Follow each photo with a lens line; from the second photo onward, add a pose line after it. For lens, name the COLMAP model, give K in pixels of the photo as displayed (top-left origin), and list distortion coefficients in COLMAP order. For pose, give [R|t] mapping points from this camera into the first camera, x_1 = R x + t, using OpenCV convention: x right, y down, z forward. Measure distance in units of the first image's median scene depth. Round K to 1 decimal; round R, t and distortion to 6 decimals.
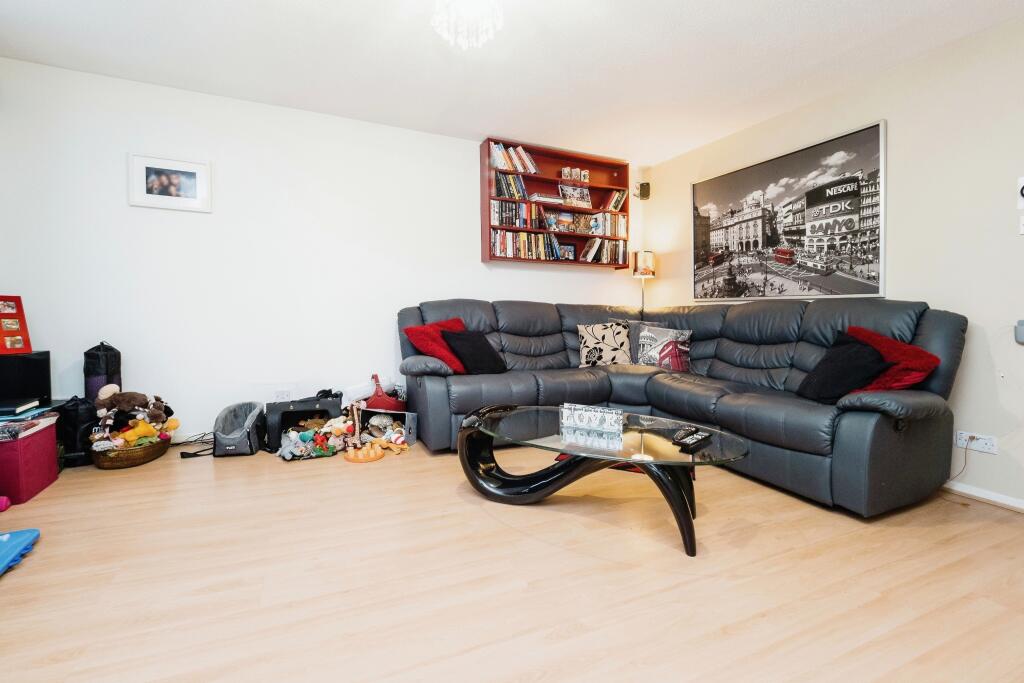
lens RADIAL K [[434.6, 0, 507.1], [0, 434.6, 326.2], [0, 0, 1]] dist [-0.015774, -0.000196]
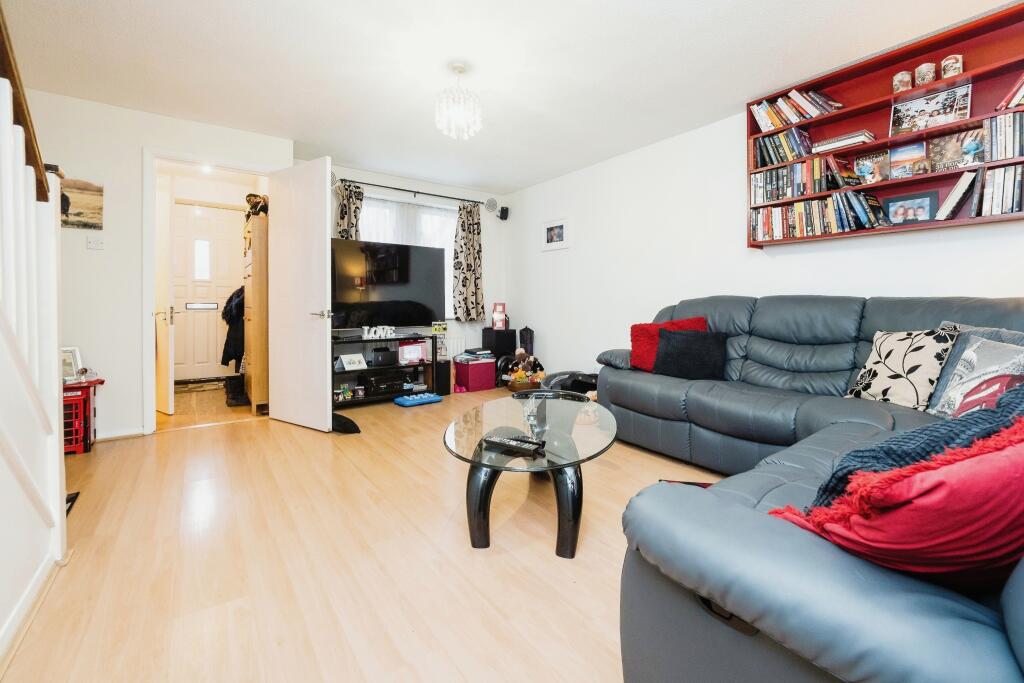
lens RADIAL K [[422.5, 0, 513.4], [0, 422.5, 313.5], [0, 0, 1]] dist [-0.017331, -0.000194]
pose [[0.223458, 0.005771, -0.974697, 0.628122], [-0.031981, 0.999487, -0.001414, -0.010518], [0.974189, 0.031488, 0.223528, 0.375651]]
